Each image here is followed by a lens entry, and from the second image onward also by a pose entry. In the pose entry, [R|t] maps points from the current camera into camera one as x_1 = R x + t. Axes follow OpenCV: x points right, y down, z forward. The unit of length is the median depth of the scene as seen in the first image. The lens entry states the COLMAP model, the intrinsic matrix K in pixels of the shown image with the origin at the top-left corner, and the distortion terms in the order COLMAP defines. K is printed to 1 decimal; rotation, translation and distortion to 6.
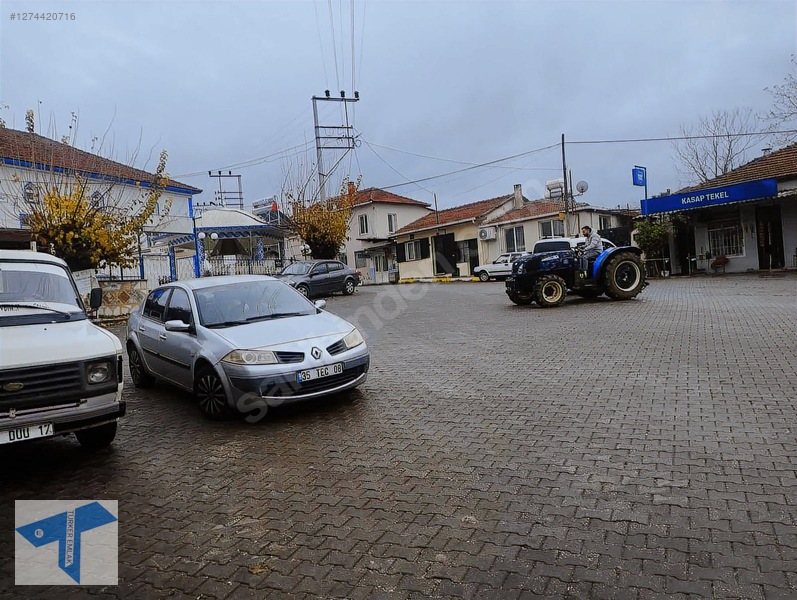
lens RADIAL K [[653.6, 0, 398.1], [0, 653.6, 301.6], [0, 0, 1]] dist [-0.004769, -0.013169]
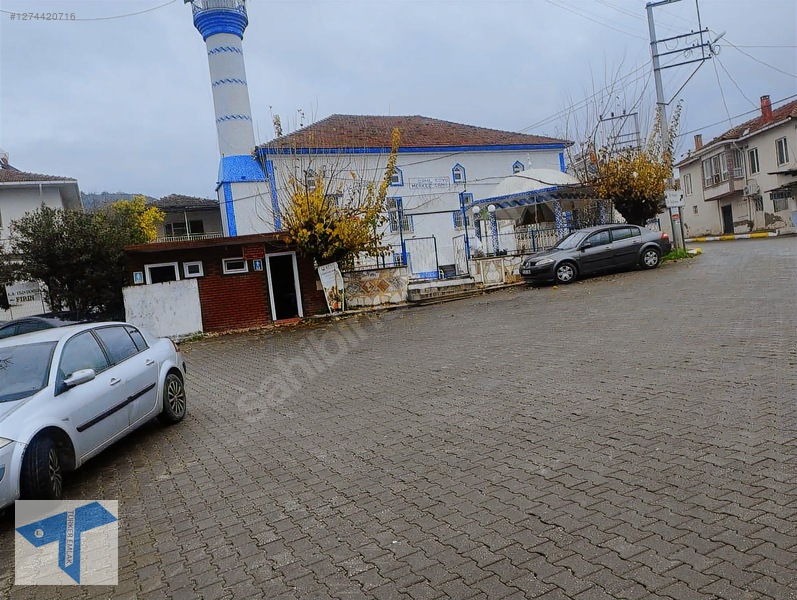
lens RADIAL K [[653.6, 0, 398.1], [0, 653.6, 298.3], [0, 0, 1]] dist [-0.004769, -0.013169]
pose [[0.716002, 0.001443, -0.698096, 0.196856], [0.059417, 0.996243, 0.063000, -0.033501], [0.695565, -0.086587, 0.713227, 0.215989]]
